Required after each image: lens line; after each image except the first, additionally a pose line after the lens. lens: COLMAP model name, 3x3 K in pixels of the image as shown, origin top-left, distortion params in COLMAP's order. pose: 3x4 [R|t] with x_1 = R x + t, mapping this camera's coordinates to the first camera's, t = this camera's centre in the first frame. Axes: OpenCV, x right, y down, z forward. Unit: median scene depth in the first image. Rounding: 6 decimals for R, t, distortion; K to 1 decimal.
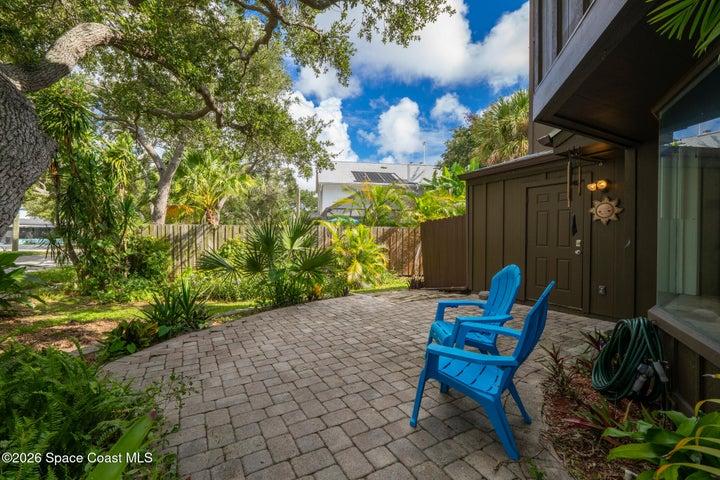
lens RADIAL K [[305.8, 0, 351.6], [0, 305.8, 240.4], [0, 0, 1]] dist [0.000871, 0.000046]
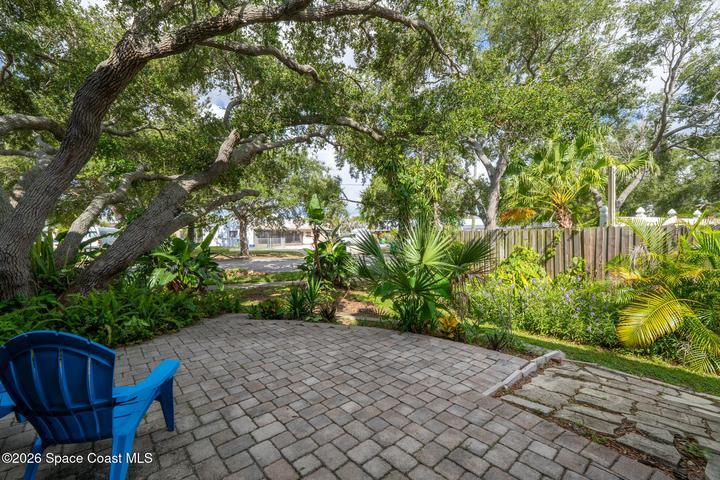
lens RADIAL K [[301.0, 0, 357.2], [0, 301.0, 238.6], [0, 0, 1]] dist [0.008714, 0.000167]
pose [[0.219583, 0.003161, -0.975589, 0.785783], [-0.010613, 0.999943, 0.000851, -0.051876], [0.975536, 0.010167, 0.219604, 0.965796]]
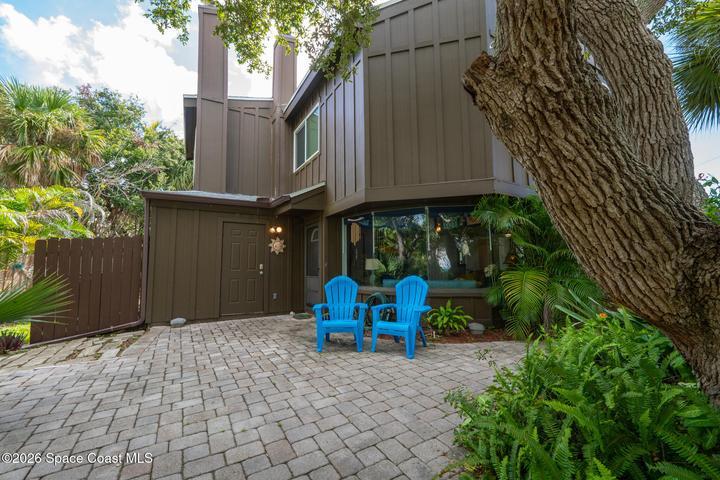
lens RADIAL K [[301.0, 0, 357.2], [0, 301.0, 238.6], [0, 0, 1]] dist [0.008714, 0.000167]
pose [[-0.033627, 0.092671, 0.995129, -0.814712], [0.018442, 0.995580, -0.092090, 0.018987], [-0.999264, 0.015256, -0.035187, 0.669729]]
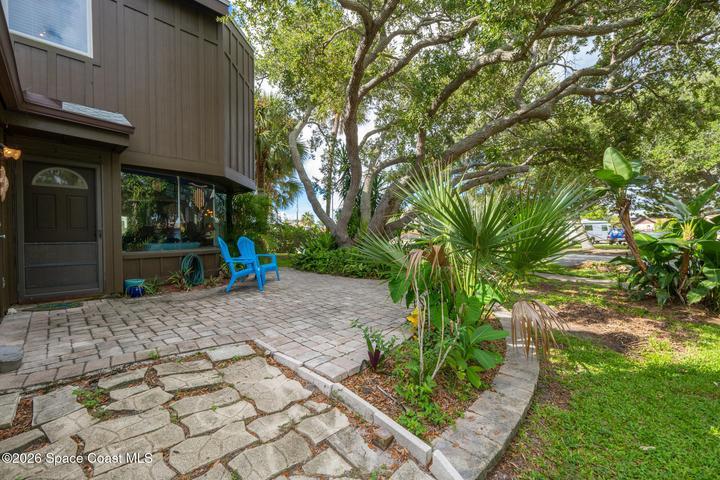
lens RADIAL K [[301.0, 0, 357.2], [0, 301.0, 238.6], [0, 0, 1]] dist [0.008714, 0.000167]
pose [[-0.958480, 0.005319, -0.285112, 0.165906], [-0.000792, 0.999773, 0.021314, 0.029747], [0.285160, 0.020655, -0.958257, 2.162125]]
